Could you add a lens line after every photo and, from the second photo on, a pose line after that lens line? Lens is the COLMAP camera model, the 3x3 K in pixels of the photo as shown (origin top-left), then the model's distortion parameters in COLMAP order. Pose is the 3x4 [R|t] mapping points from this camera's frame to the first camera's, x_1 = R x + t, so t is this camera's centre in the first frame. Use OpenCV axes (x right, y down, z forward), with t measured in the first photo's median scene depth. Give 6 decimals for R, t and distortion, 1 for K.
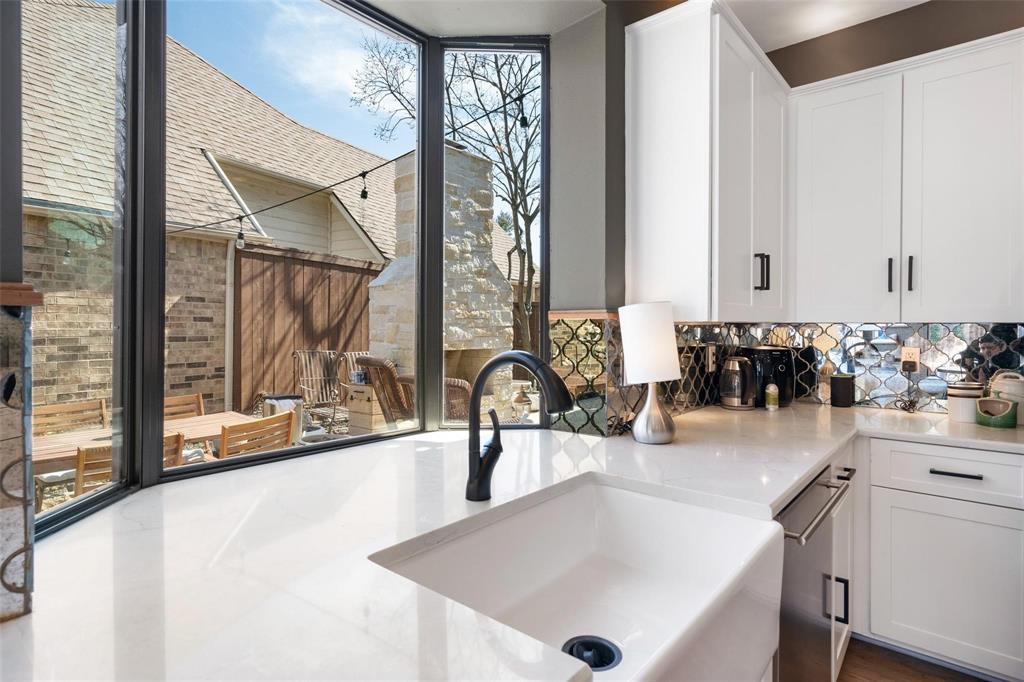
lens RADIAL K [[527.9, 0, 519.9], [0, 527.9, 327.7], [0, 0, 1]] dist [0.003107, 0.000264]
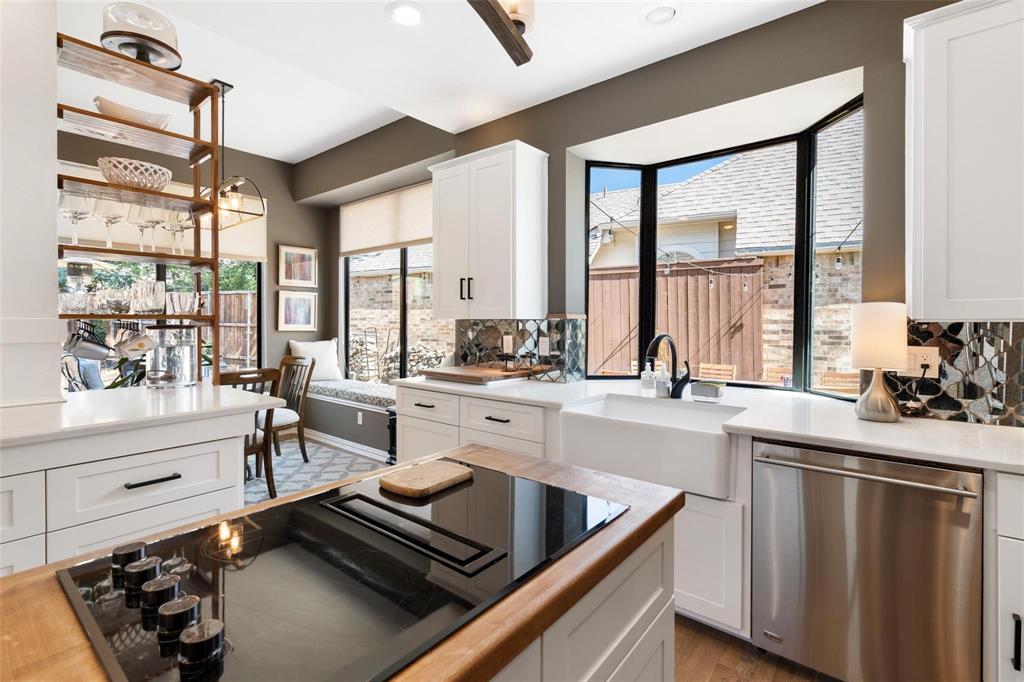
lens RADIAL K [[469.8, 0, 512.0], [0, 469.8, 331.4], [0, 0, 1]] dist [-0.000466, -0.000058]
pose [[0.024016, 0.010950, -0.999652, 1.044546], [0.002759, 0.999935, 0.011020, 0.010363], [0.999708, -0.003023, 0.023984, 0.105566]]
